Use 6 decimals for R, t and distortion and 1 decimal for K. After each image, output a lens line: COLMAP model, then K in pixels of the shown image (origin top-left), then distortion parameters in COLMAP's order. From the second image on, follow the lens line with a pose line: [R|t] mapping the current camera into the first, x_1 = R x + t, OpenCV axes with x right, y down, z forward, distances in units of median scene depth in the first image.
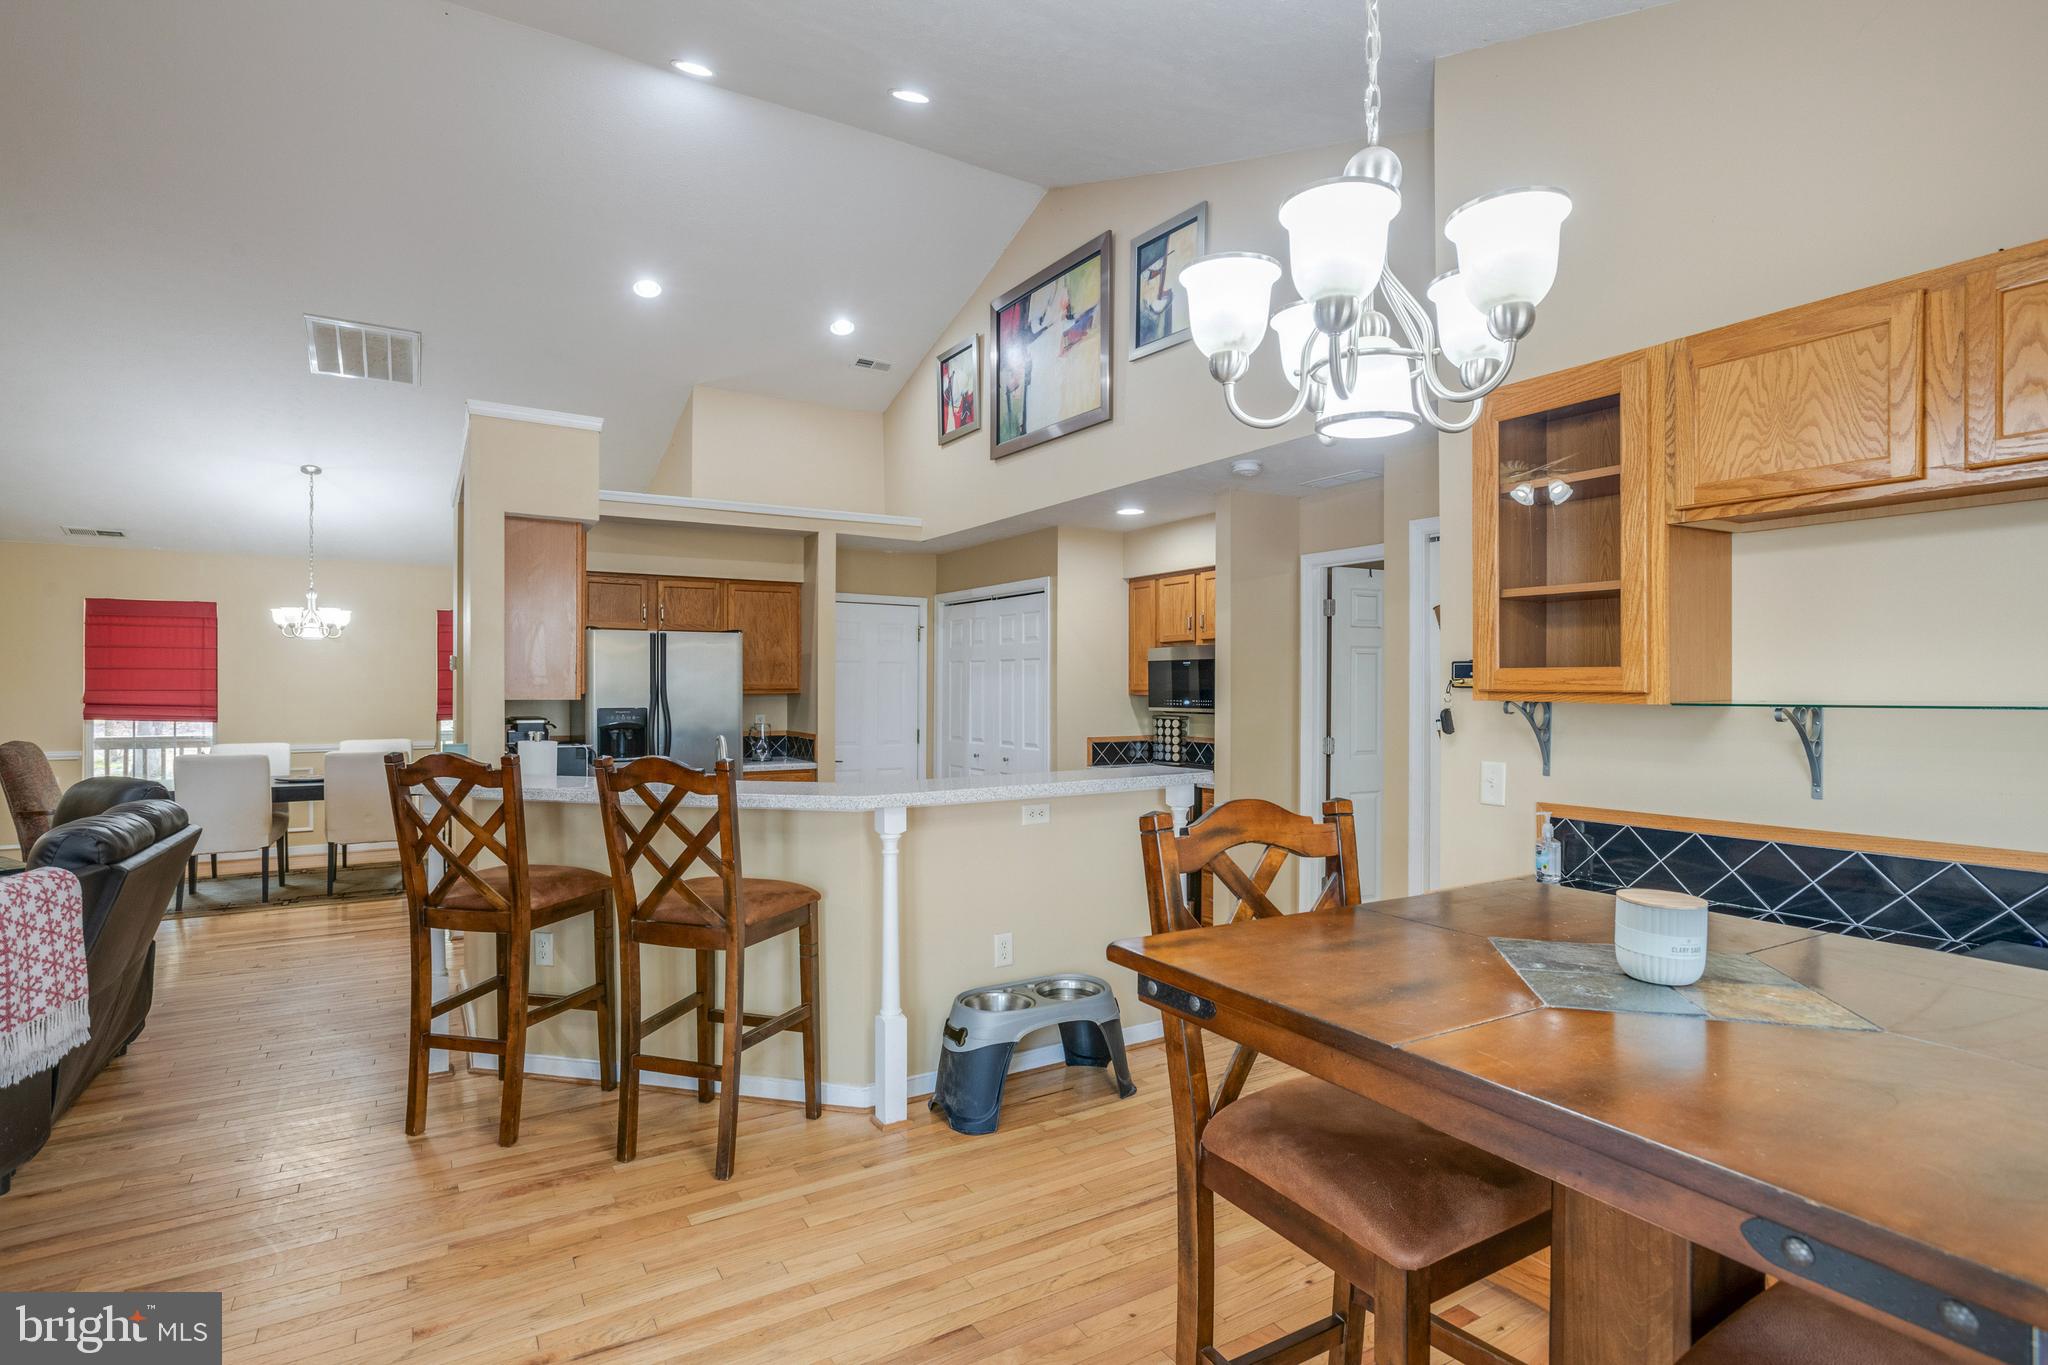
lens RADIAL K [[1035.9, 0, 1031.3], [0, 1035.9, 682.8], [0, 0, 1]] dist [-0.015857, 0.012047]
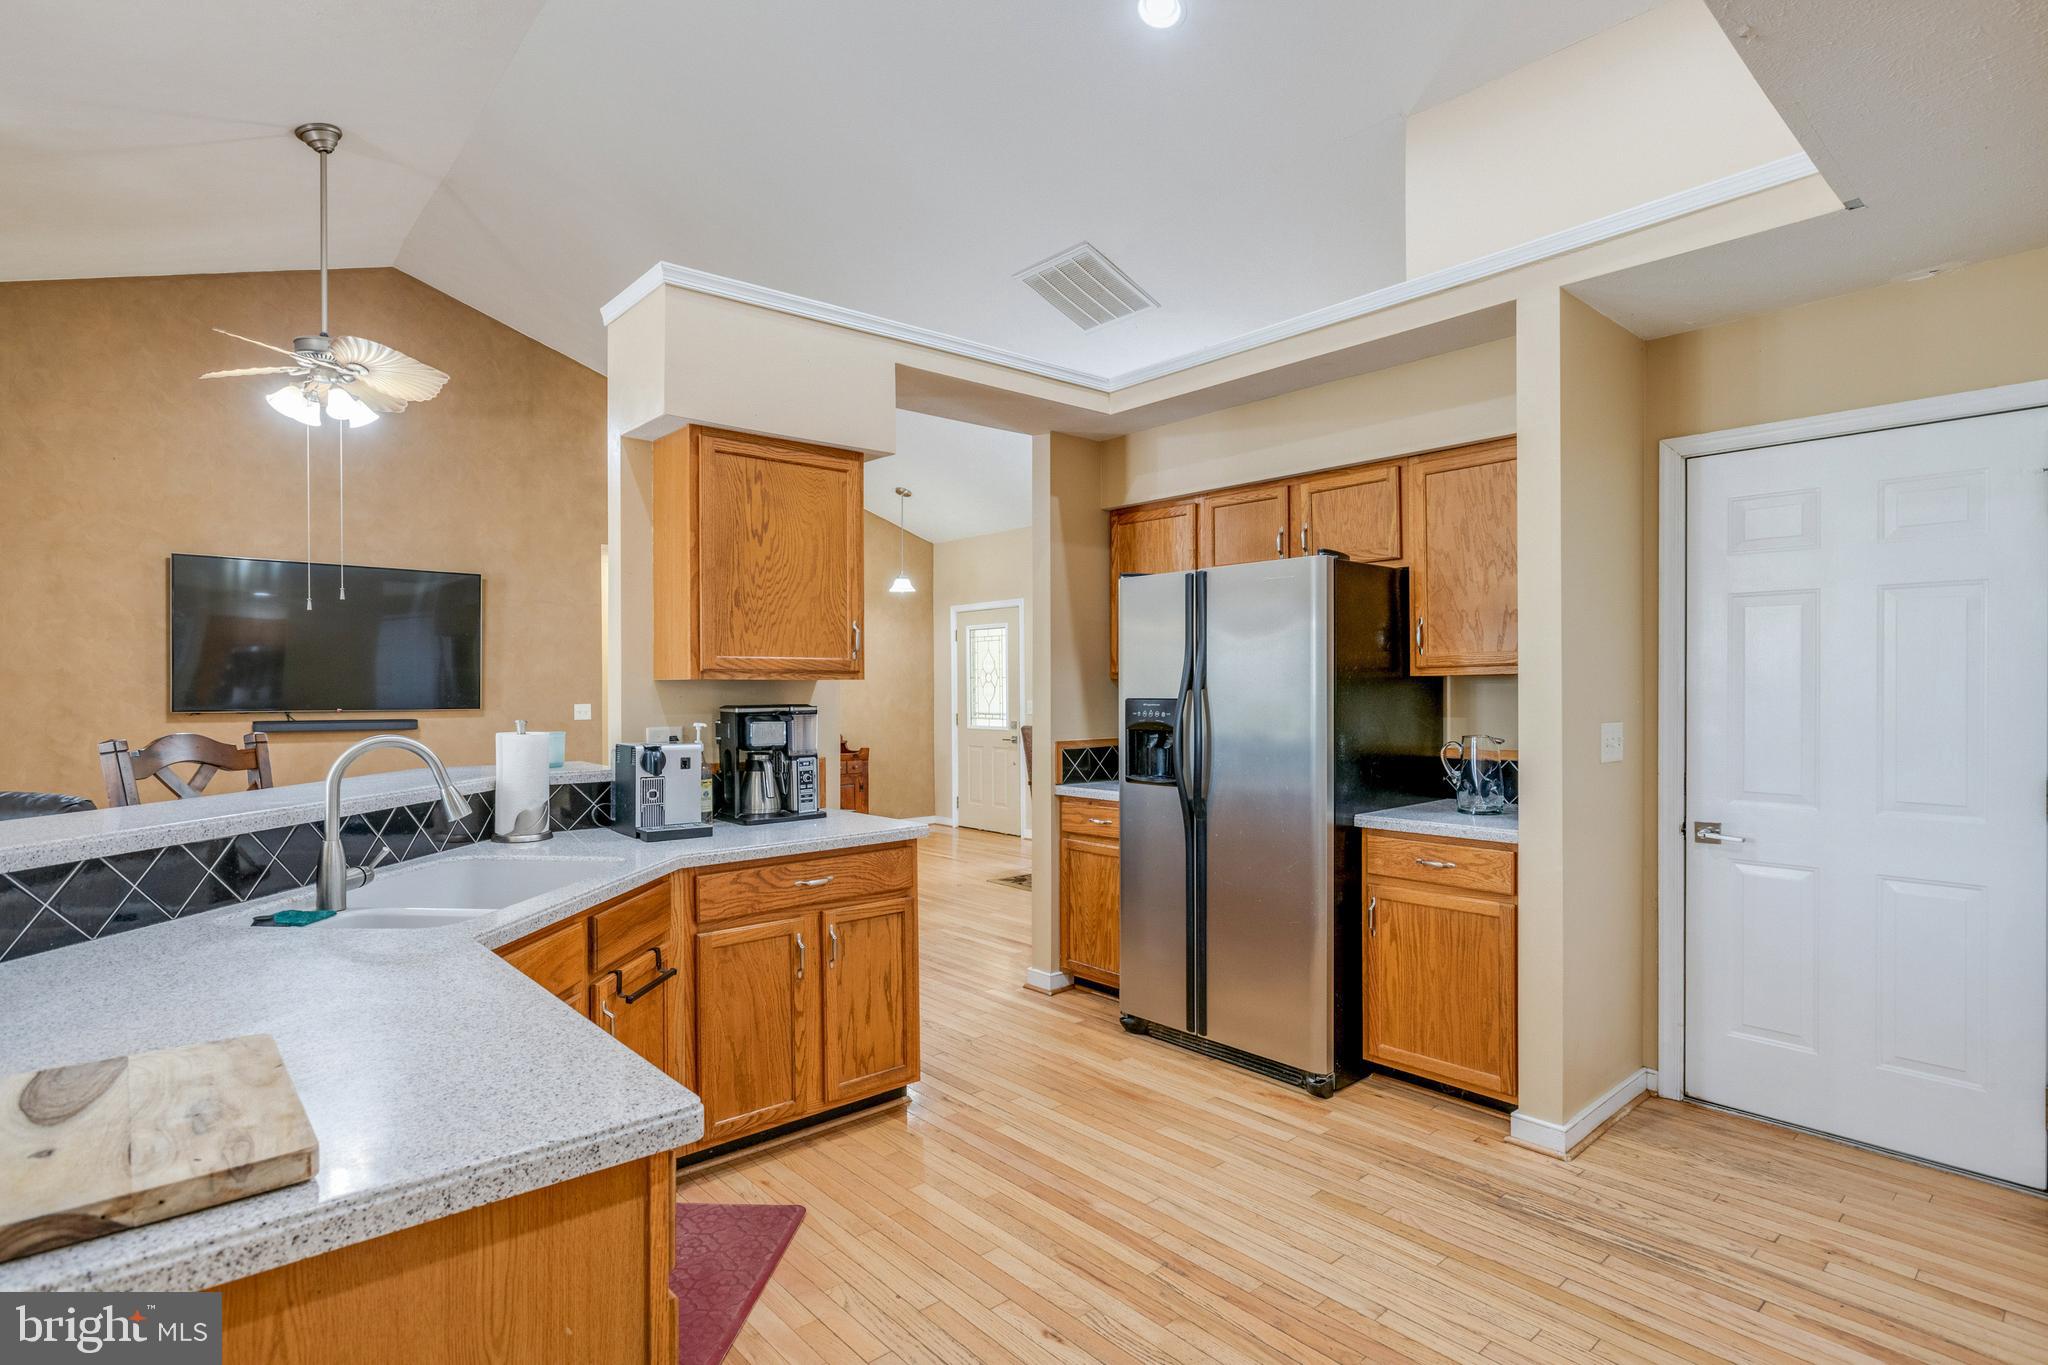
lens RADIAL K [[1035.9, 0, 1042.2], [0, 1035.9, 689.7], [0, 0, 1]] dist [-0.015857, 0.012047]
pose [[0.170669, -0.002249, -0.985326, 0.200674], [-0.003294, 0.999991, -0.002853, 0.020704], [0.985323, 0.003732, 0.170660, 0.803461]]
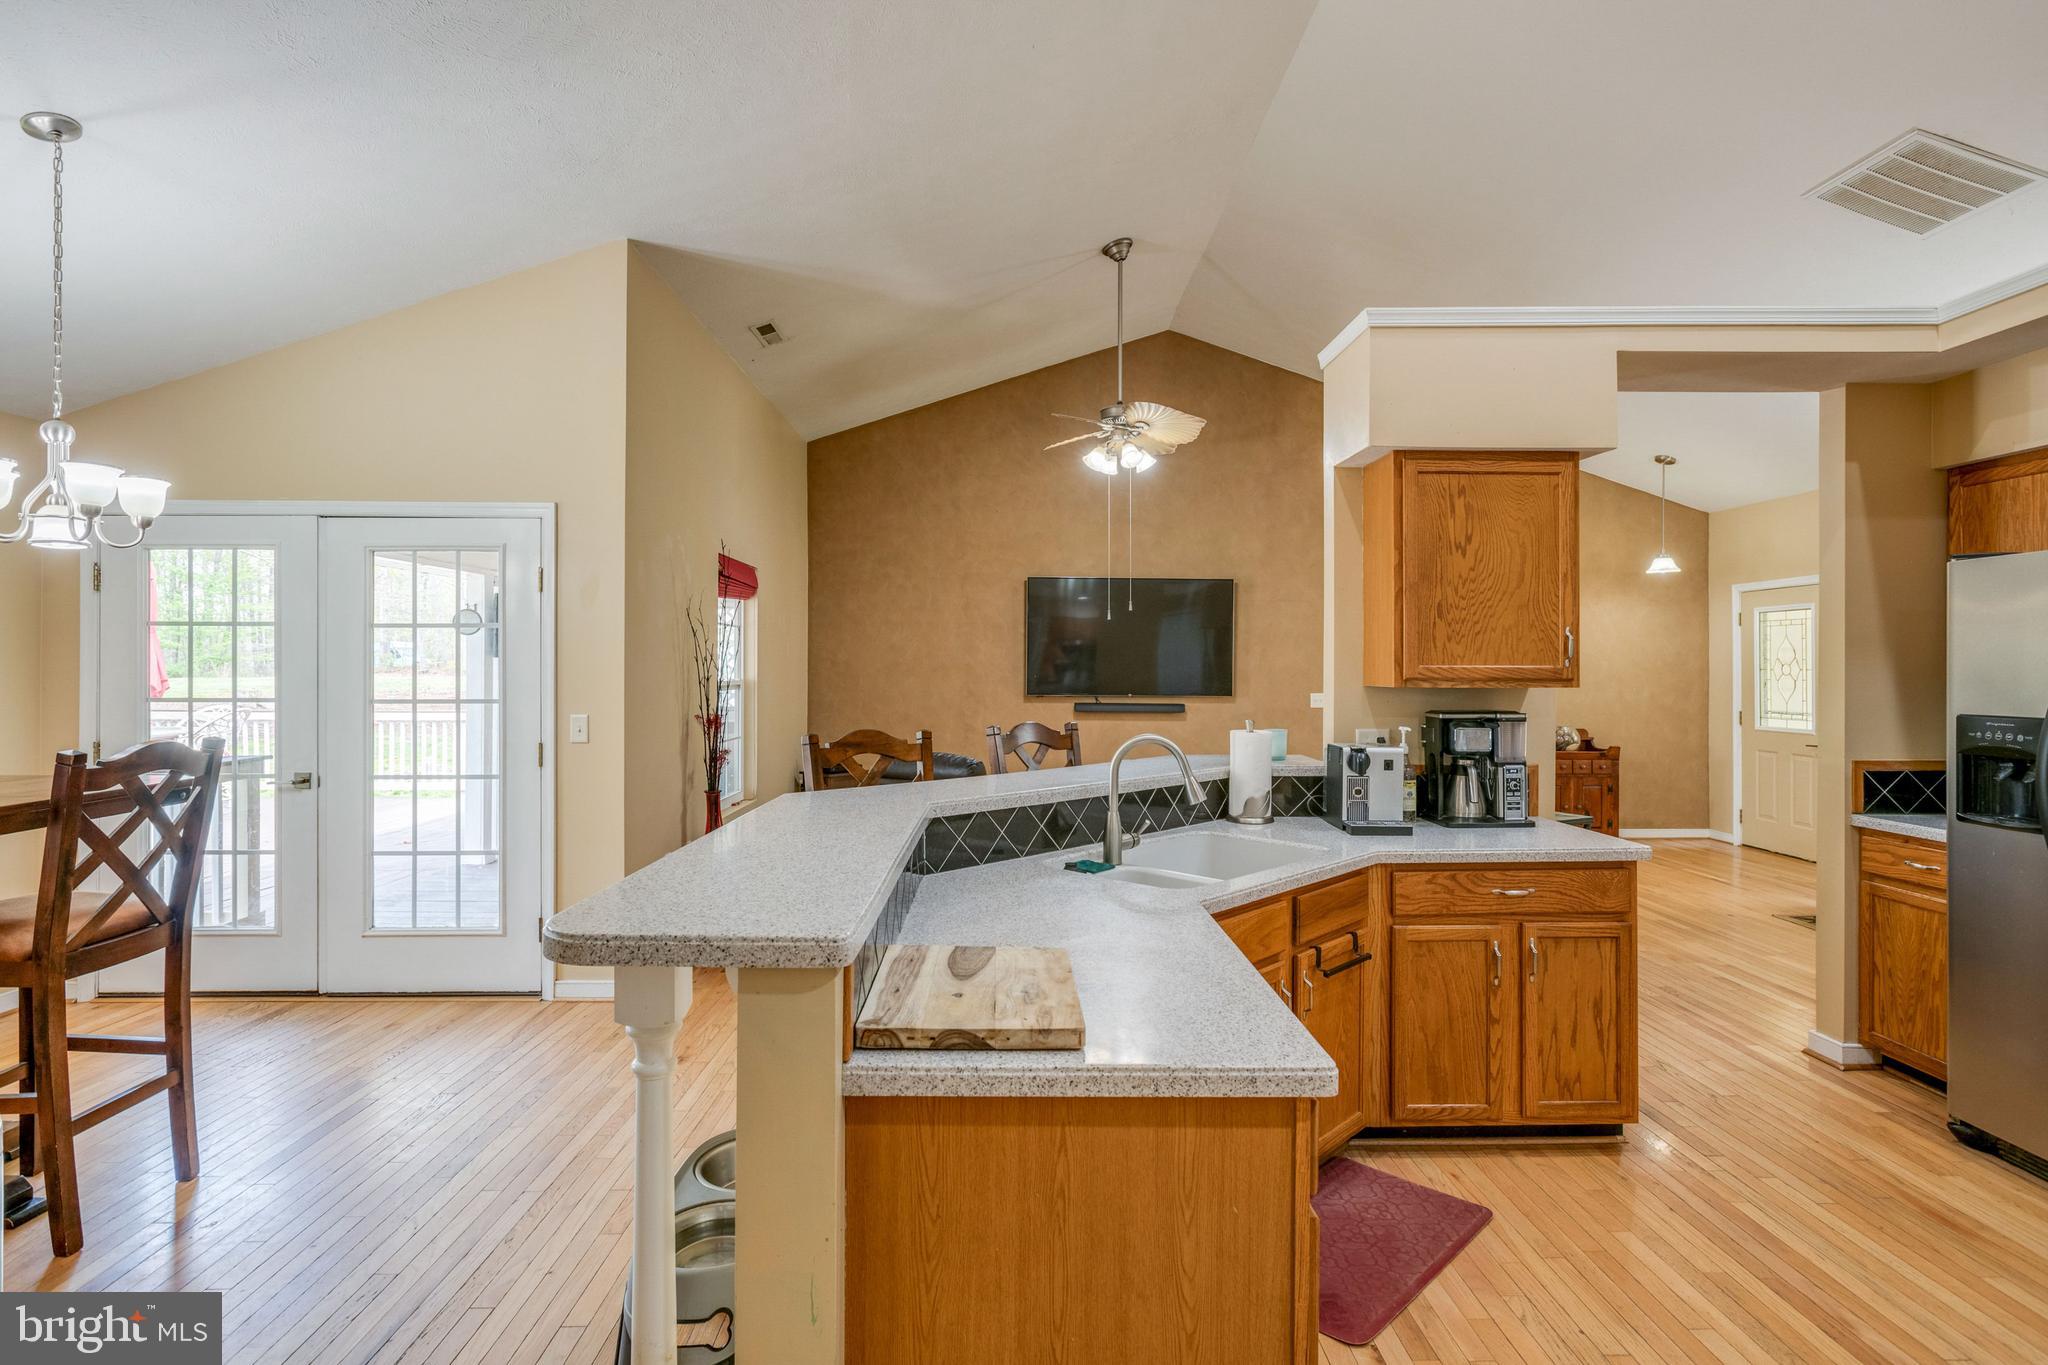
lens RADIAL K [[1035.9, 0, 1018.2], [0, 1035.9, 662.2], [0, 0, 1]] dist [-0.015857, 0.012047]
pose [[-0.514437, -0.009864, -0.857471, 0.239990], [-0.012064, 0.999918, -0.004265, 0.006784], [0.857443, 0.008150, -0.514514, 0.829710]]
